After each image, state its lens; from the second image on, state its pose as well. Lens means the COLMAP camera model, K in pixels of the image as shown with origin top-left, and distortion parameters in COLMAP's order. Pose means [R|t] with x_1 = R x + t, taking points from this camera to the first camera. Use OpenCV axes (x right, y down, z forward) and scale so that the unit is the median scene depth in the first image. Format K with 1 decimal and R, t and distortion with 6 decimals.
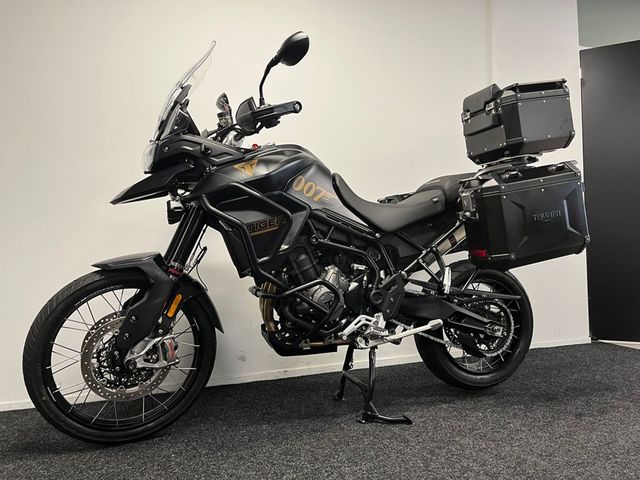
lens RADIAL K [[480.8, 0, 320.0], [0, 480.8, 240.0], [0, 0, 1]] dist [0.092227, -0.123528]
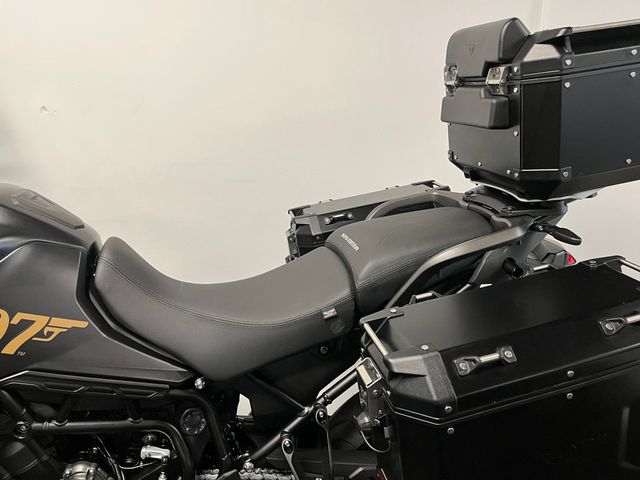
lens RADIAL K [[477.7, 0, 313.6], [0, 477.7, 241.2], [0, 0, 1]] dist [0.085585, -0.127066]
pose [[0.993365, 0.058267, -0.099151, 0.288227], [-0.026417, 0.954706, 0.296377, -0.303726], [0.111929, -0.291791, 0.949910, 0.651414]]
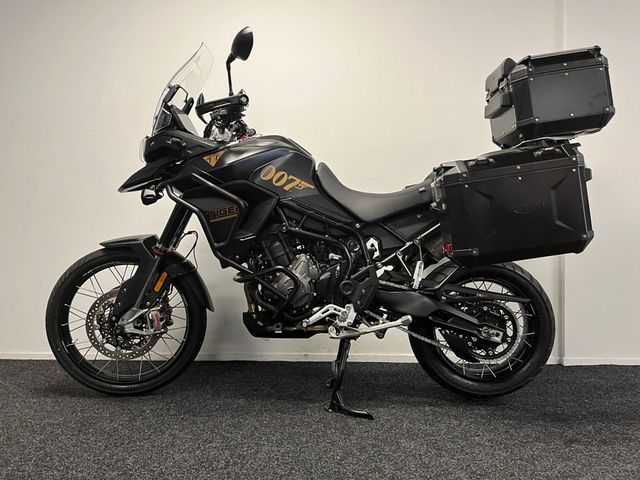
lens RADIAL K [[480.8, 0, 320.0], [0, 480.8, 240.0], [0, 0, 1]] dist [0.092227, -0.123528]
pose [[0.942558, 0.036865, -0.332001, 0.400623], [-0.030560, 0.999240, 0.024193, -0.001447], [0.332640, -0.012657, 0.942969, 0.052847]]
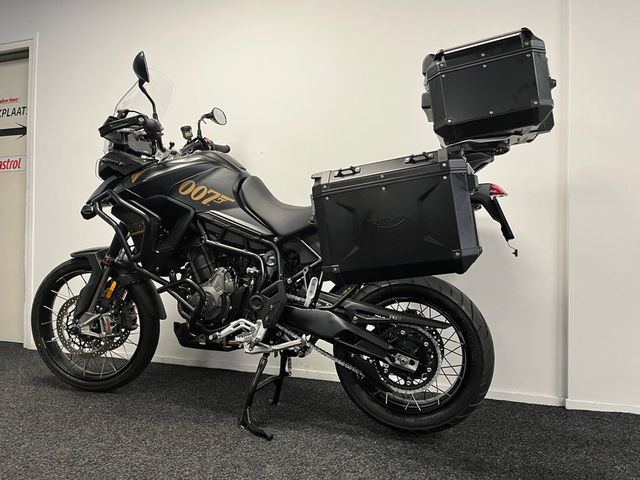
lens RADIAL K [[480.8, 0, 320.0], [0, 480.8, 240.0], [0, 0, 1]] dist [0.092227, -0.123528]
pose [[0.799449, 0.035618, -0.599677, 0.820925], [-0.036039, 0.999286, 0.011309, -0.023590], [0.599652, 0.012571, 0.800162, 0.305638]]
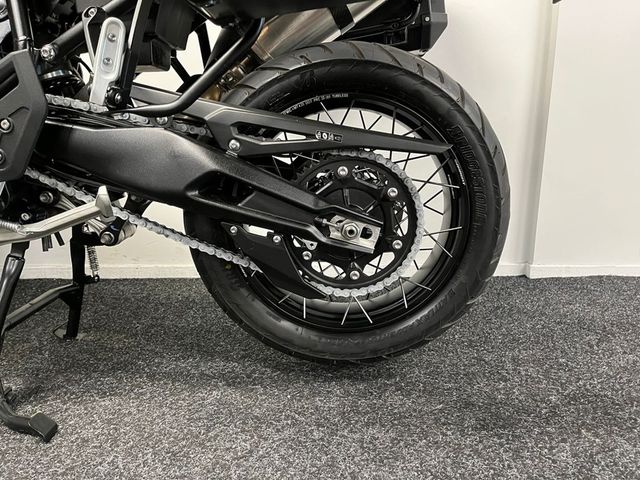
lens RADIAL K [[479.4, 0, 326.3], [0, 479.4, 237.8], [0, 0, 1]] dist [0.088243, -0.120814]
pose [[0.953134, 0.098983, -0.285899, 0.506521], [-0.028246, 0.969953, 0.241648, 0.115464], [0.301227, -0.222247, 0.927291, 0.744818]]
